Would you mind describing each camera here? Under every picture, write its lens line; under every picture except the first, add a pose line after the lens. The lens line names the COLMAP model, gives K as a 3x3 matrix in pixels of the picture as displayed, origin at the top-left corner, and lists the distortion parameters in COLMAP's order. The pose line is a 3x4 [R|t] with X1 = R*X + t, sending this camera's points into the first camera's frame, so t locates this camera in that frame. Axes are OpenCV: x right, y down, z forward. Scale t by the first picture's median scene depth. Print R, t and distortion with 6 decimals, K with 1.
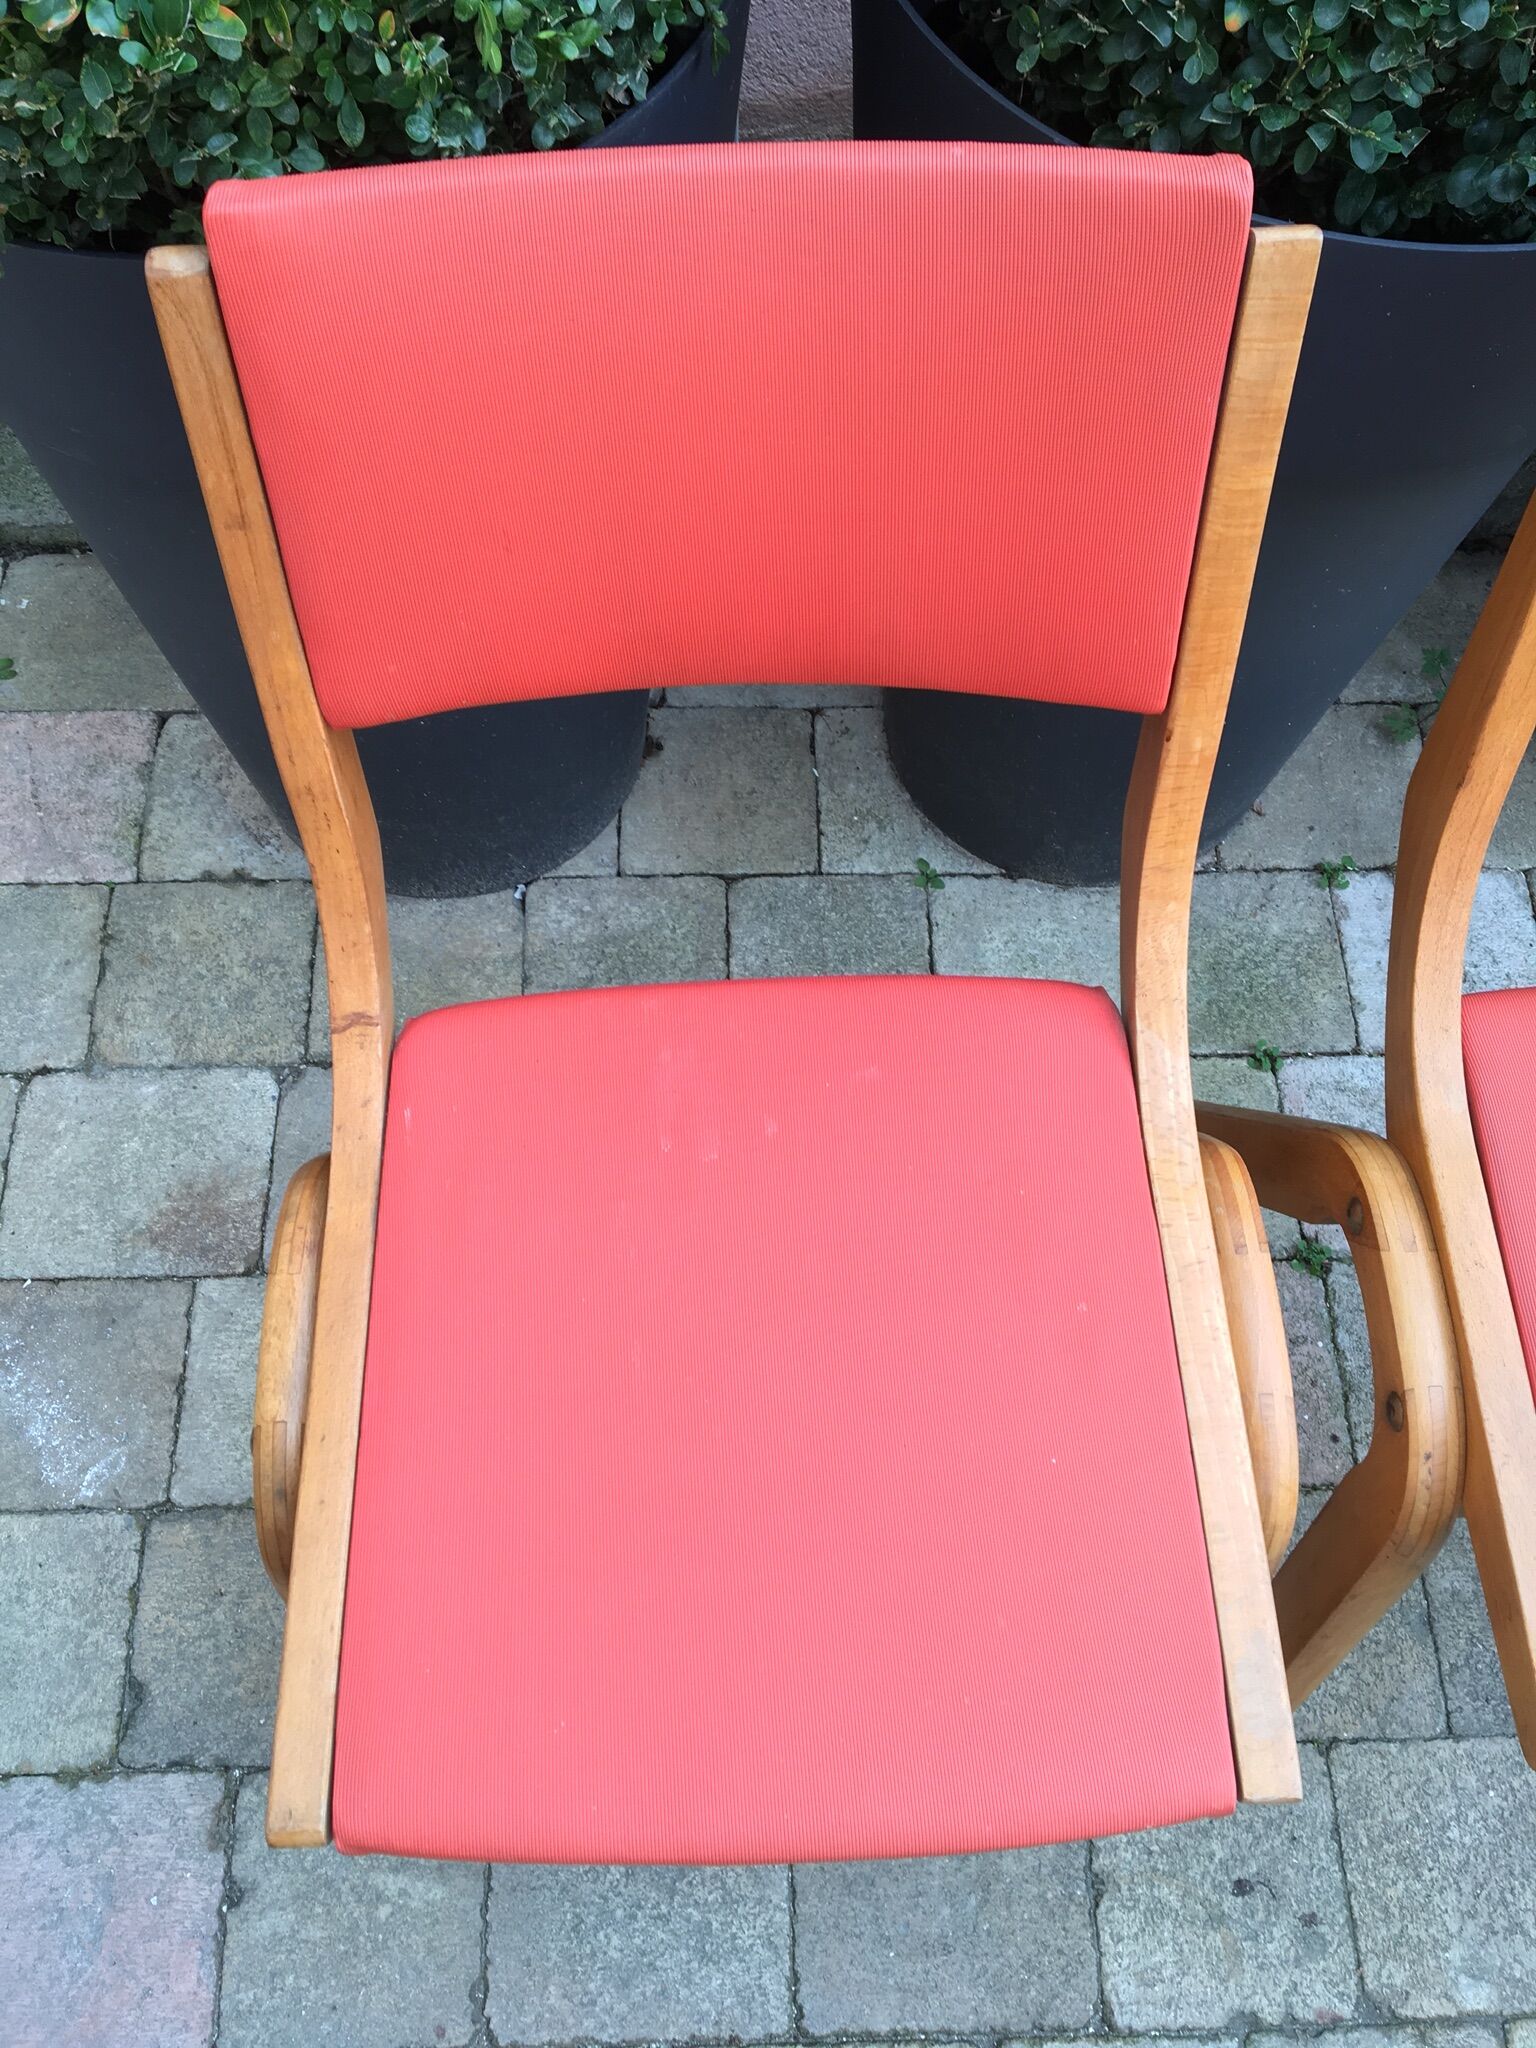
lens RADIAL K [[1747.7, 0, 756.6], [0, 1747.7, 1020.3], [0, 0, 1]] dist [0.068522, -0.098257]
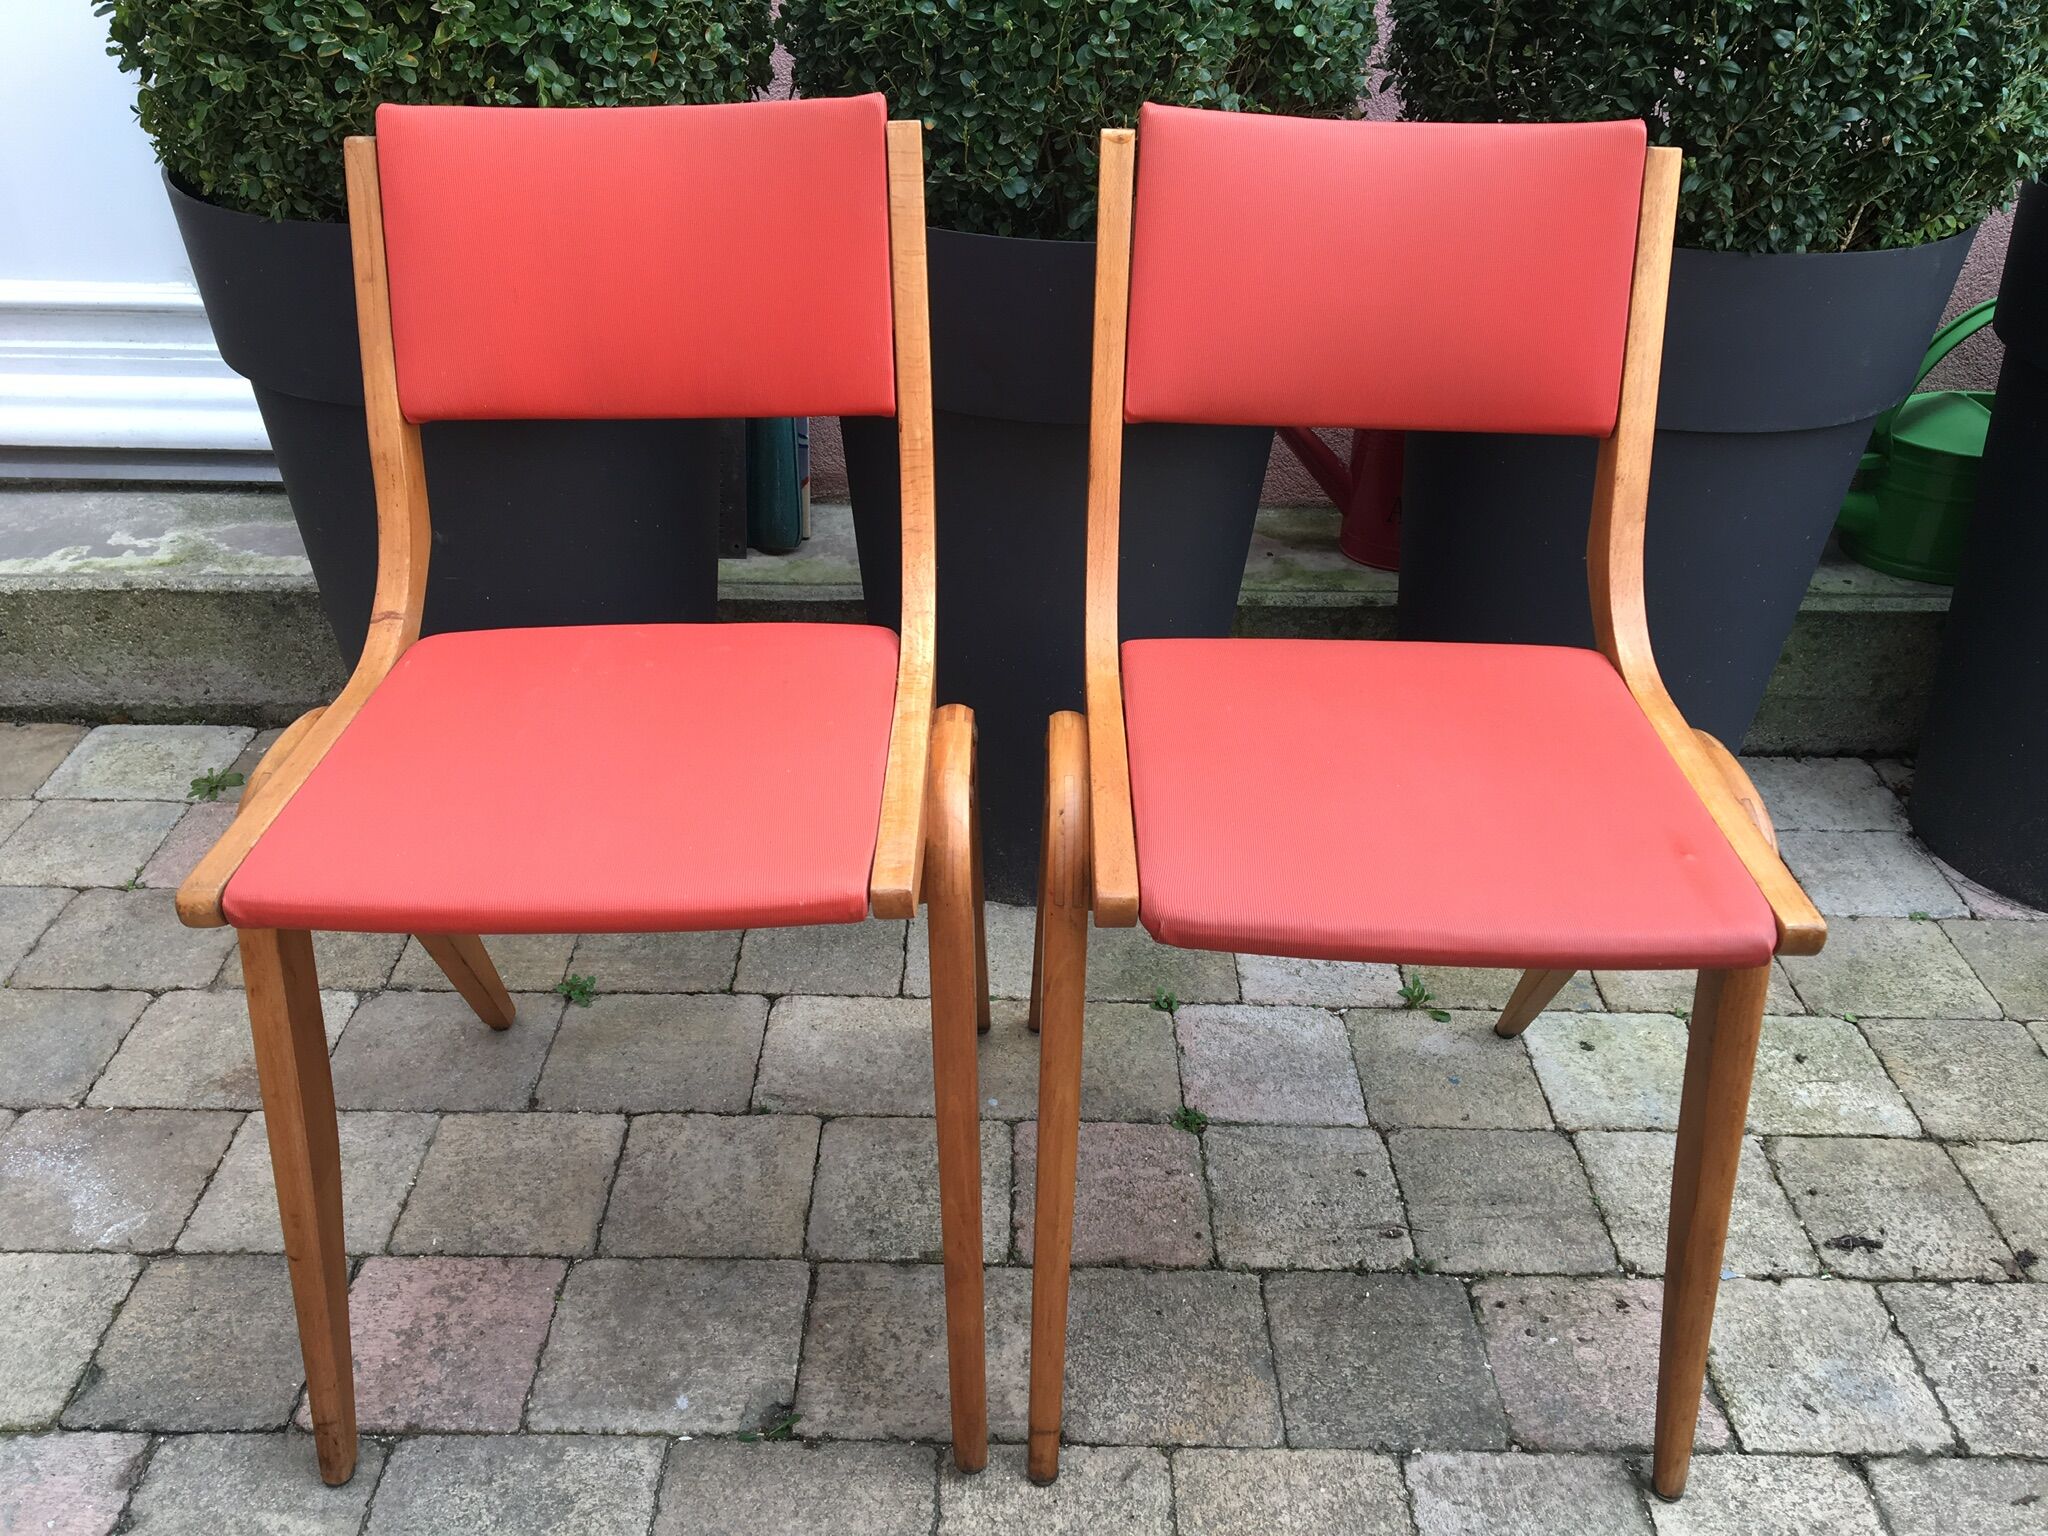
lens RADIAL K [[1747.7, 0, 1027.1], [0, 1747.7, 762.6], [0, 0, 1]] dist [0.068522, -0.098257]
pose [[0.999731, 0.009378, -0.021222, 0.240330], [-0.019773, 0.822917, -0.567818, 0.642063], [0.012139, 0.568085, 0.822880, -0.119143]]
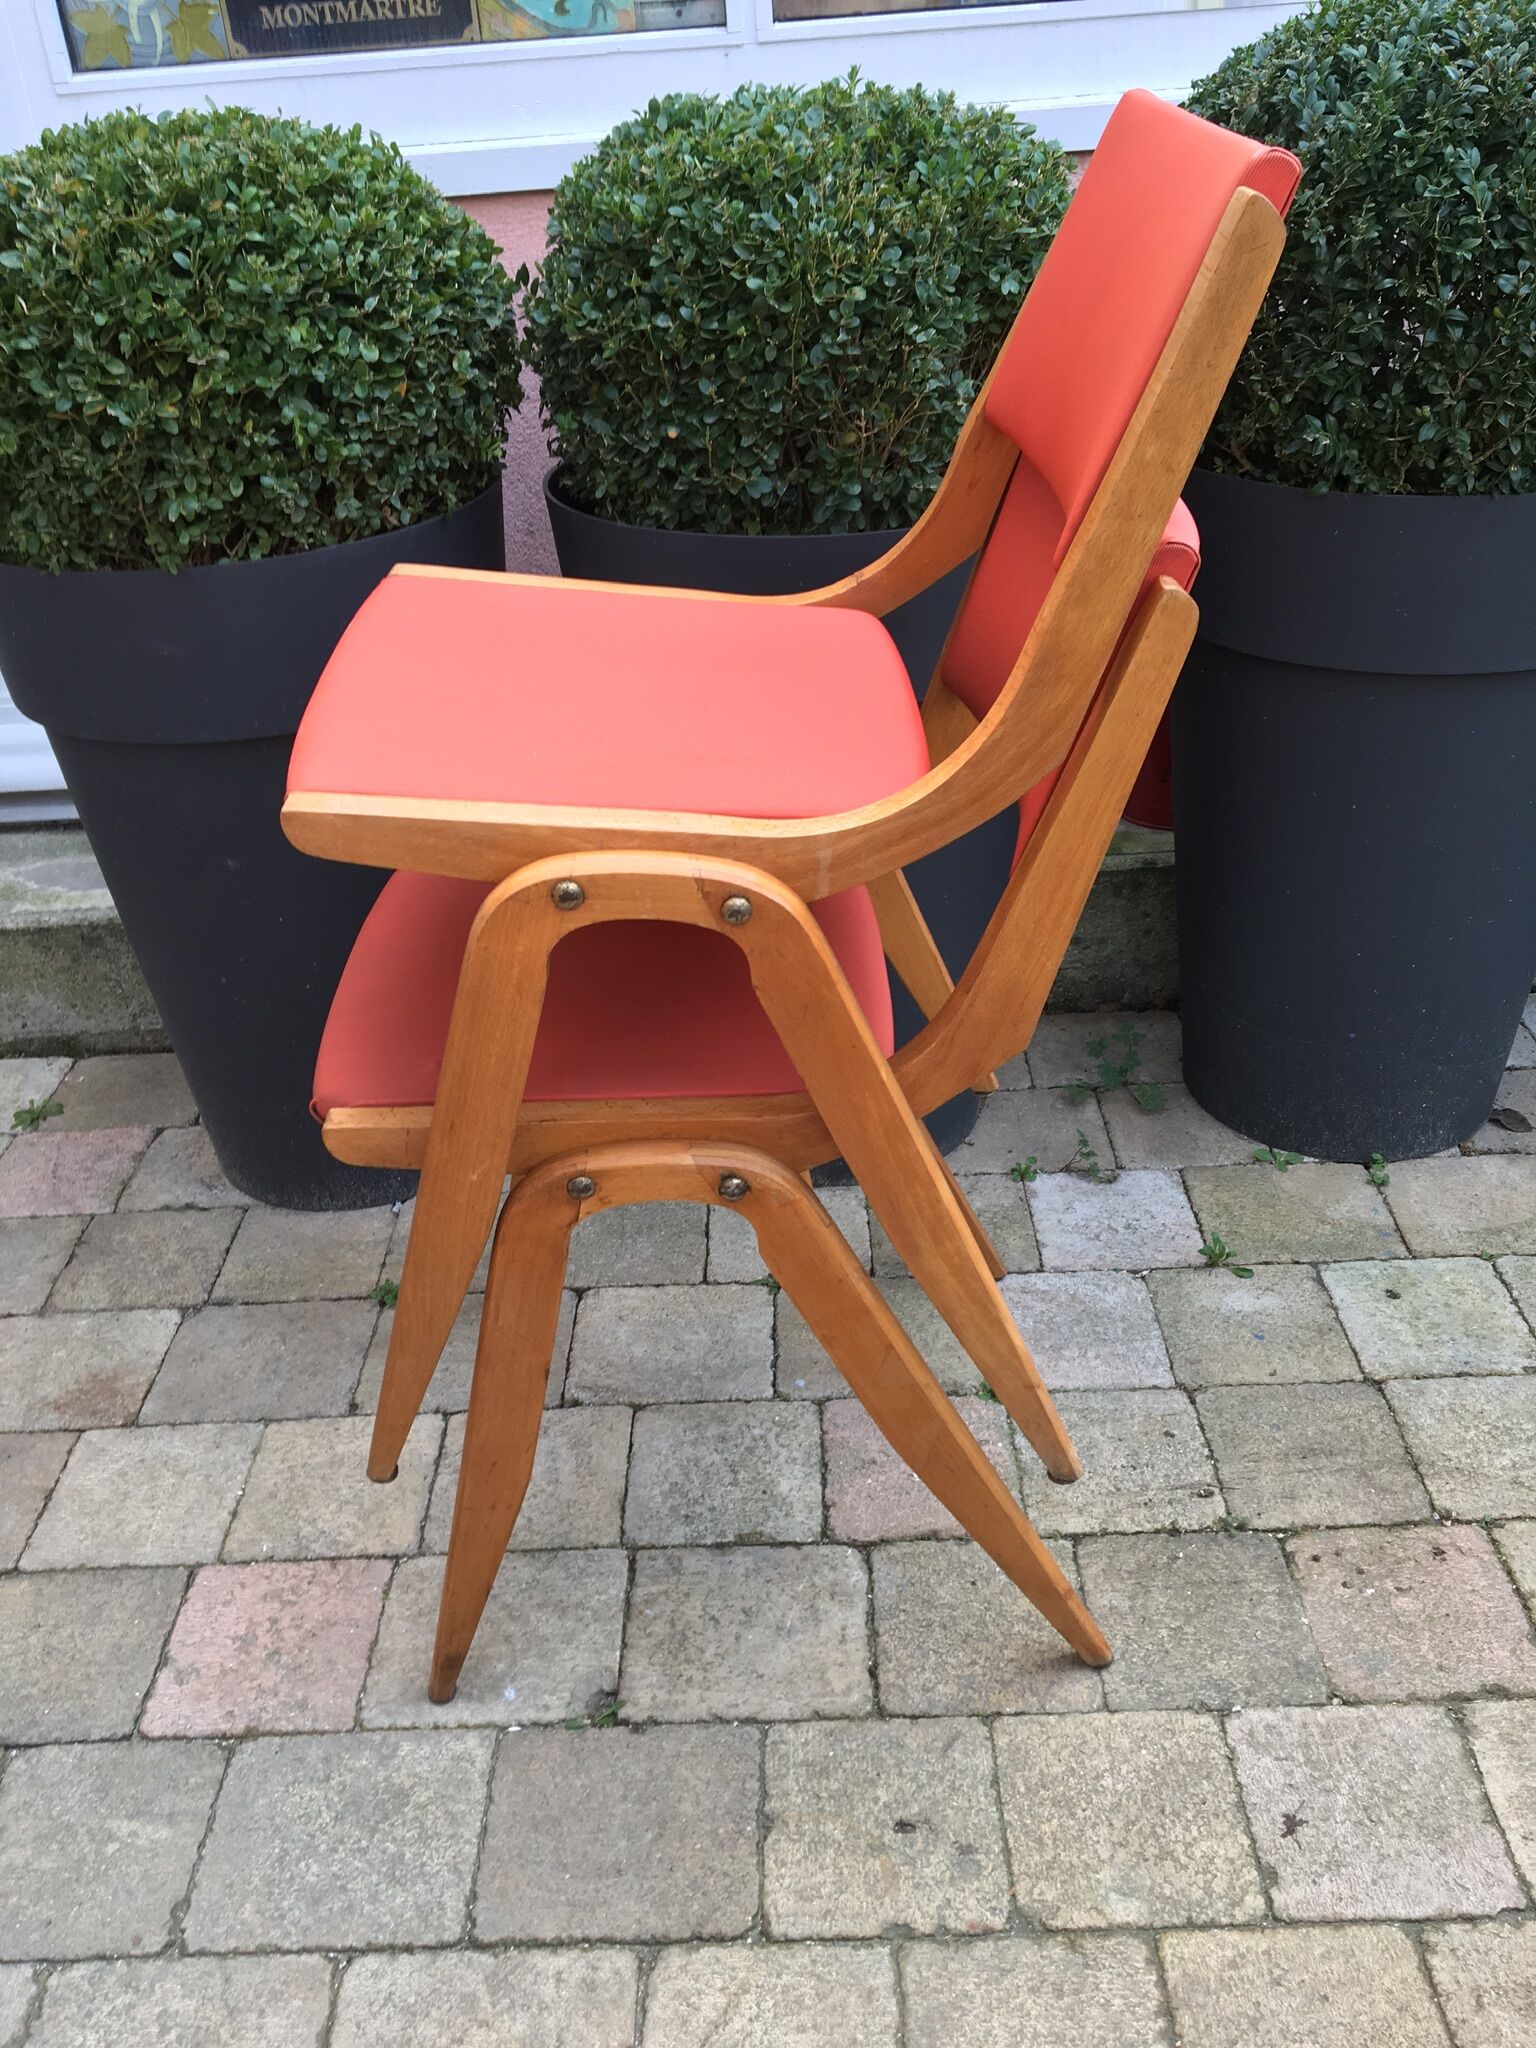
lens RADIAL K [[1747.7, 0, 761.5], [0, 1747.7, 1020.3], [0, 0, 1]] dist [0.068522, -0.098257]
pose [[0.996225, -0.054872, -0.067270, 0.263792], [0.006062, 0.816977, -0.576639, 0.648740], [0.086599, 0.574054, 0.814225, -0.138210]]
